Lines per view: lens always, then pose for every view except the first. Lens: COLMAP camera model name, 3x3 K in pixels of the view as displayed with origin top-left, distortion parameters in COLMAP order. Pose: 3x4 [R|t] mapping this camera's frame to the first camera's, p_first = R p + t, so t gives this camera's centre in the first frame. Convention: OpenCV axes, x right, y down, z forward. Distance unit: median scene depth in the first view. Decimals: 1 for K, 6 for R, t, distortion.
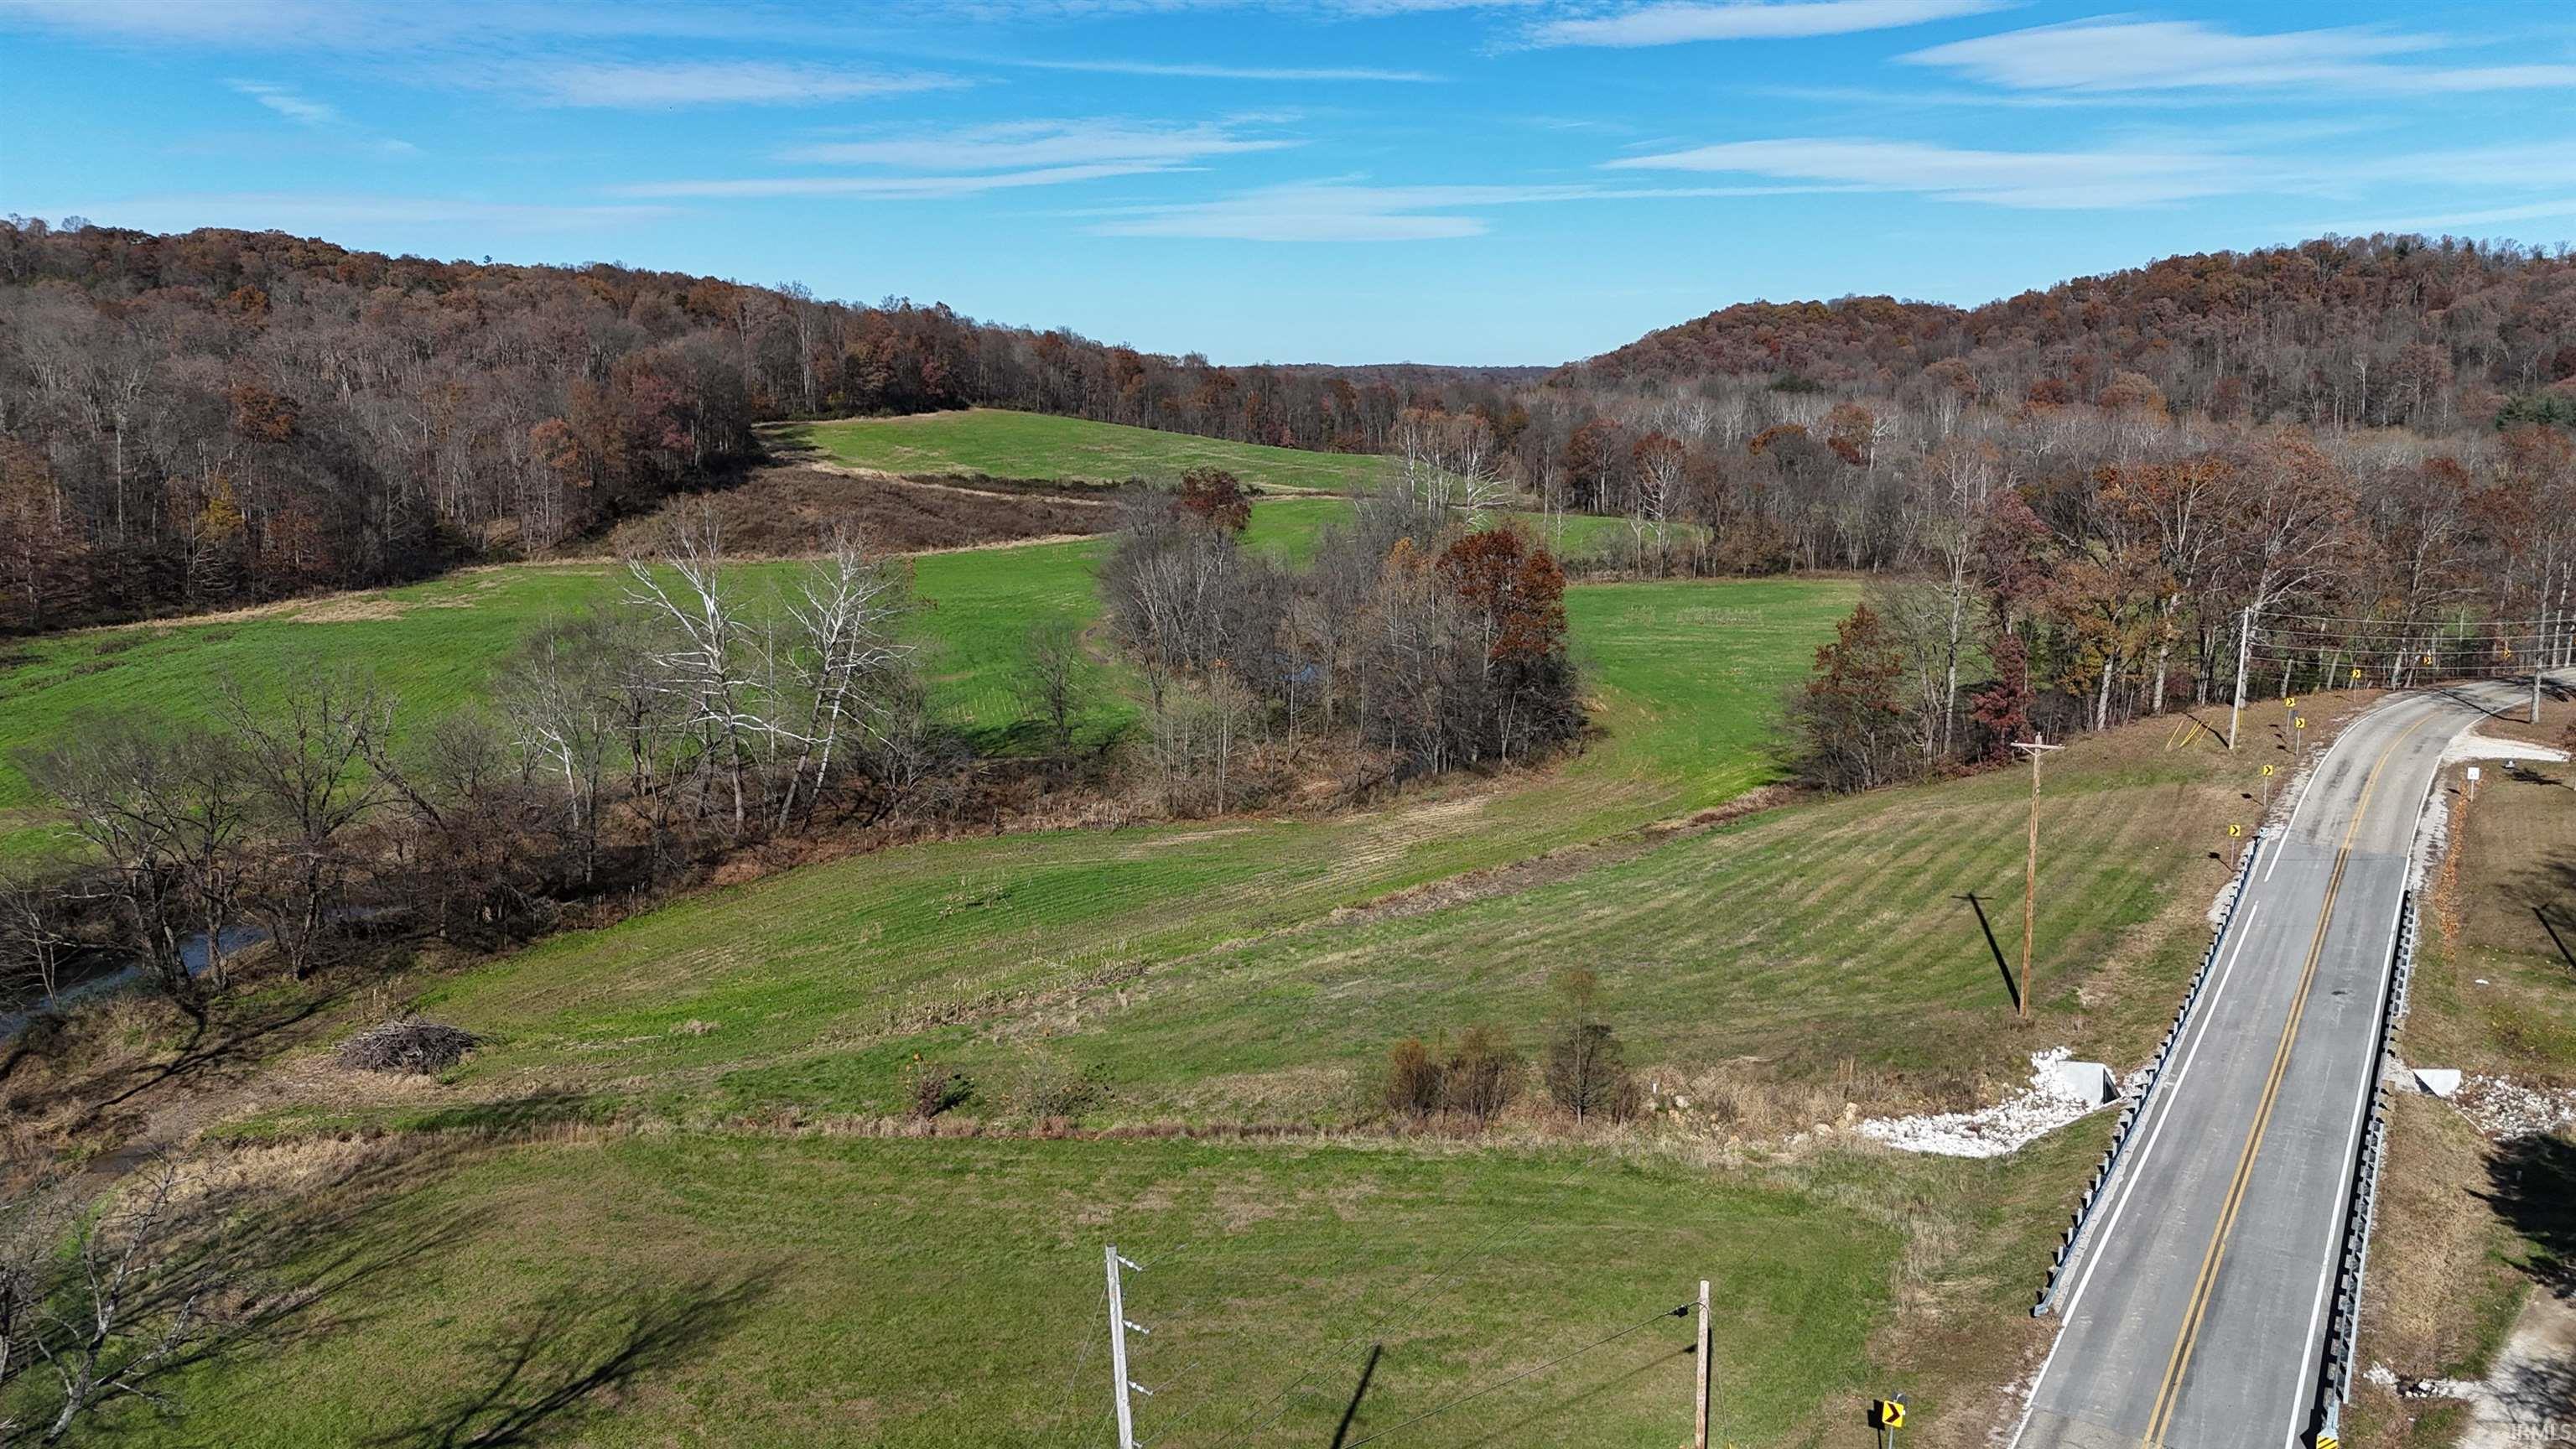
lens RADIAL K [[1870.1, 0, 1288.0], [0, 1870.1, 724.5], [0, 0, 1]] dist [0.059512, -0.046011]
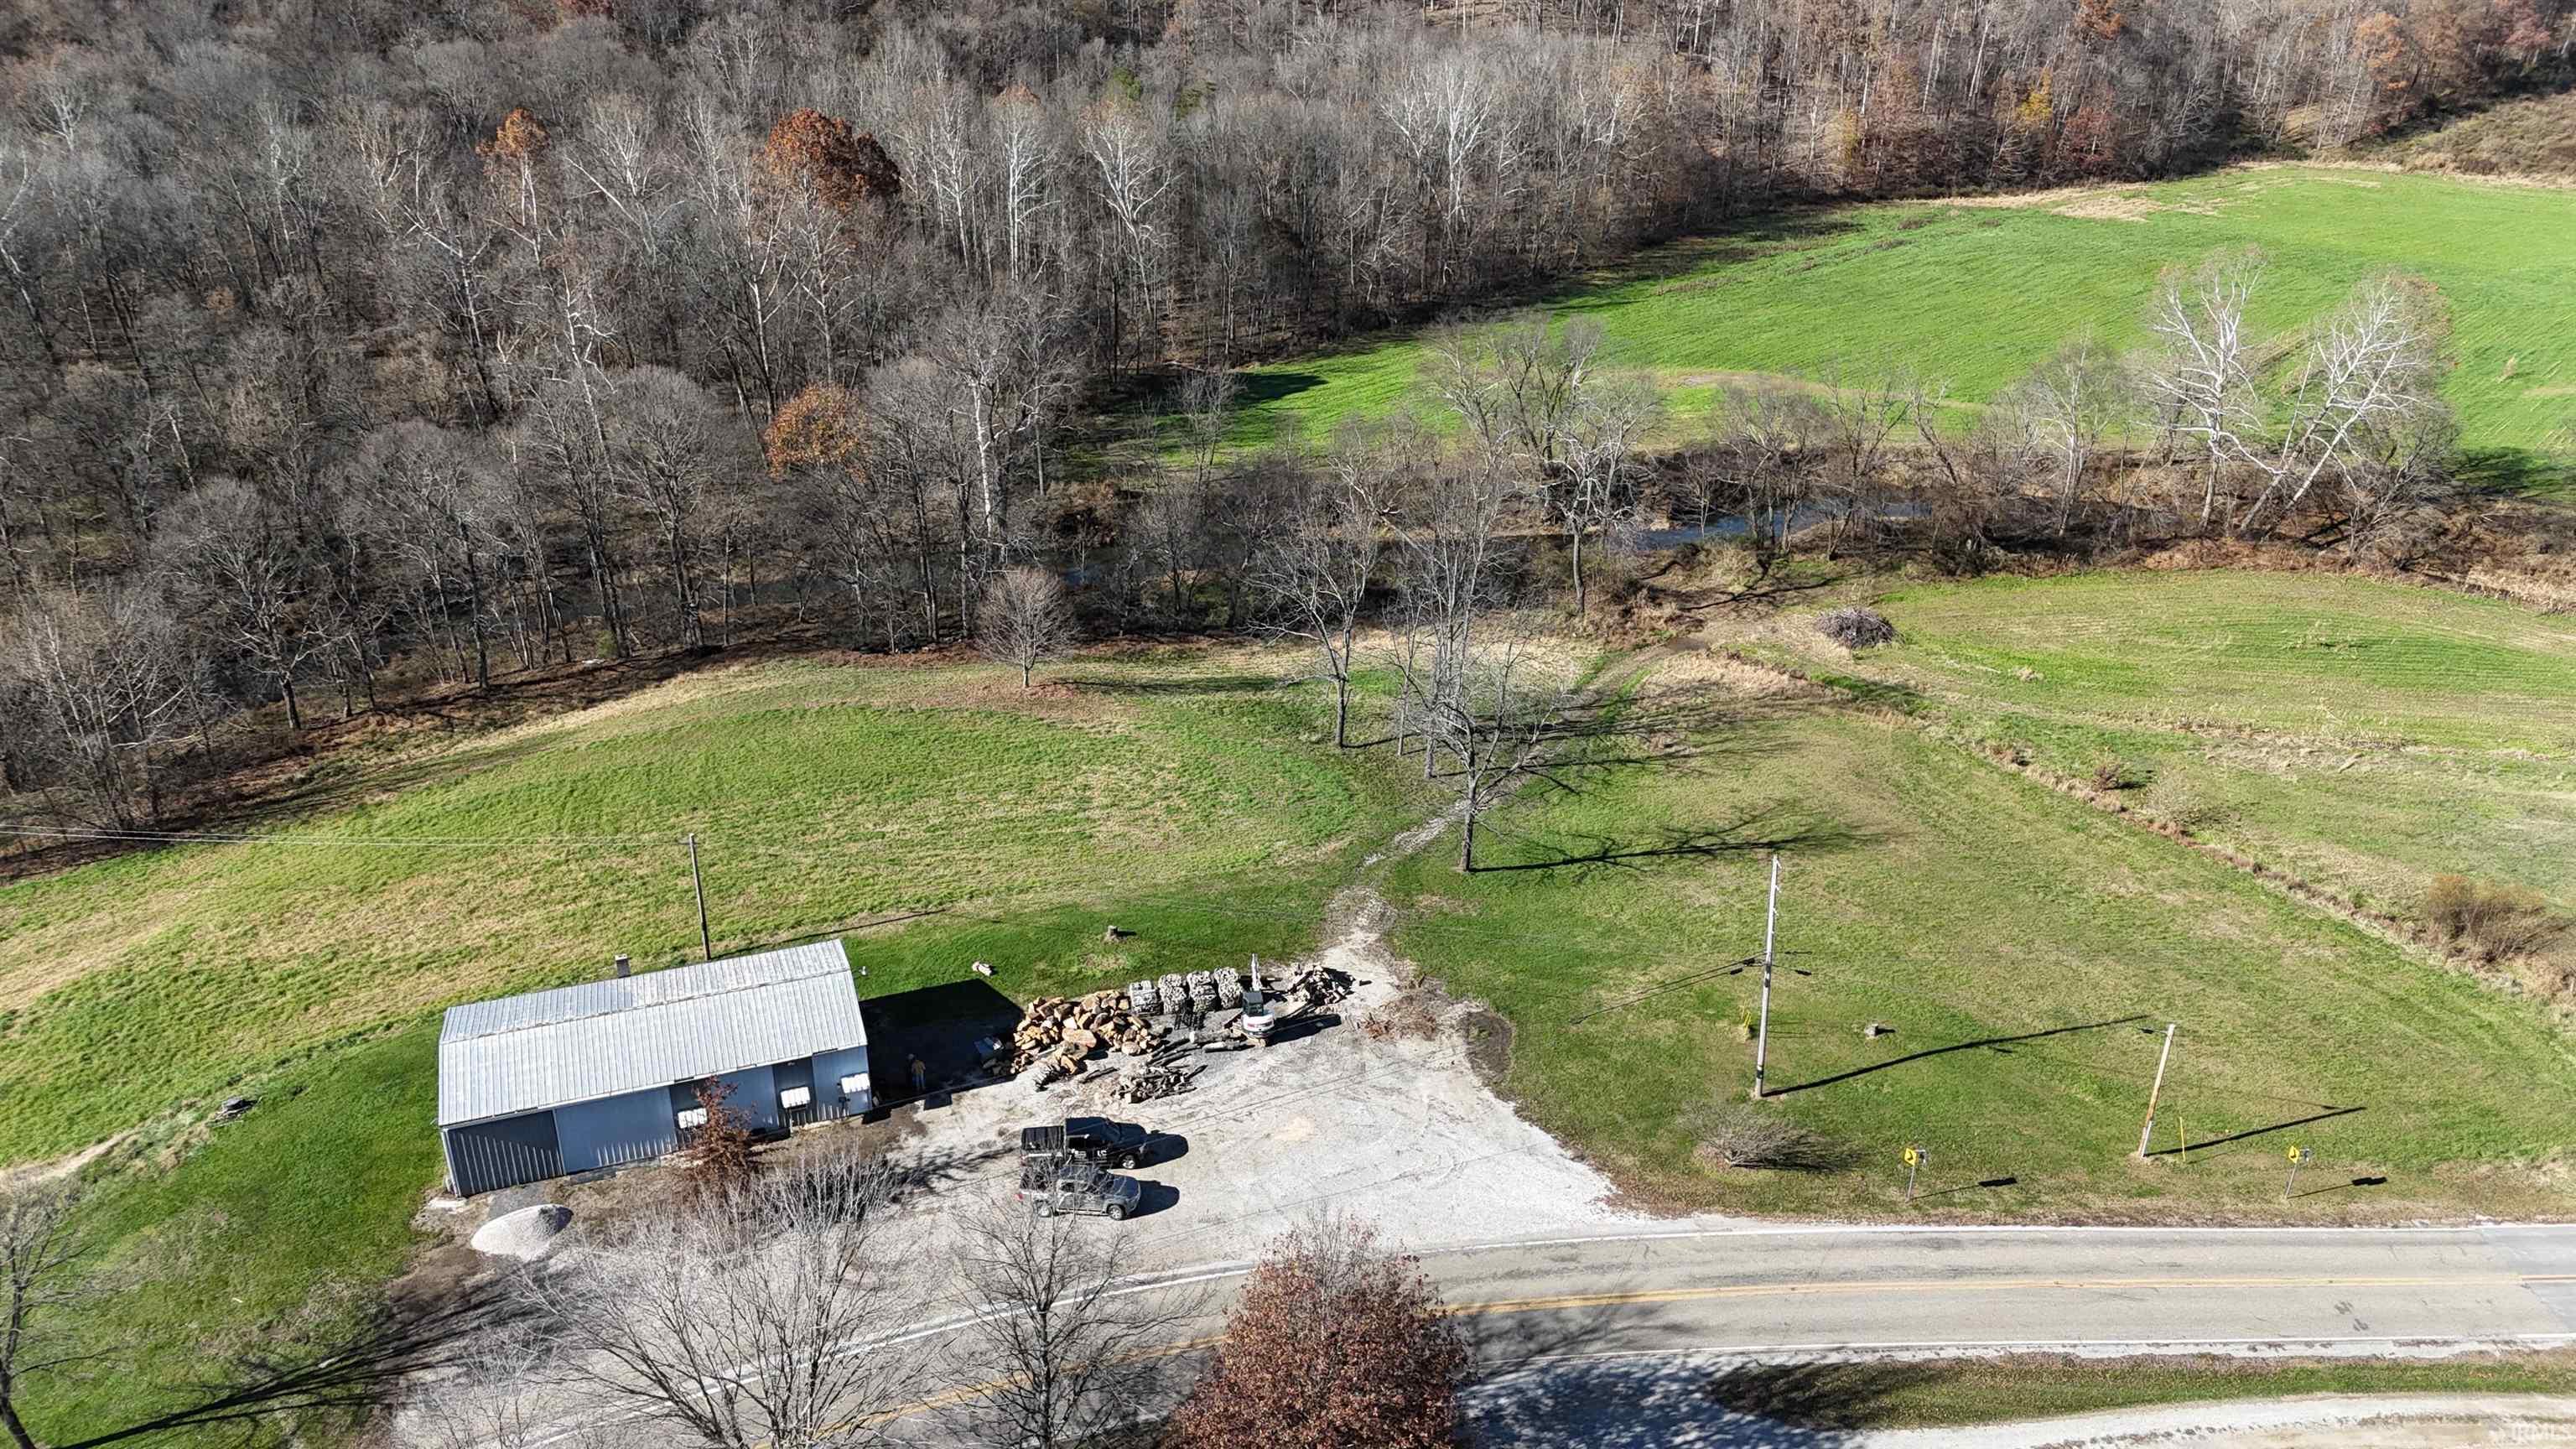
lens RADIAL K [[1870.1, 0, 1288.0], [0, 1870.1, 724.5], [0, 0, 1]] dist [0.059512, -0.046011]
pose [[0.595726, 0.342029, -0.726723, 0.365710], [-0.139987, 0.935165, 0.325378, -0.171897], [0.790895, -0.092104, 0.604982, -0.285488]]
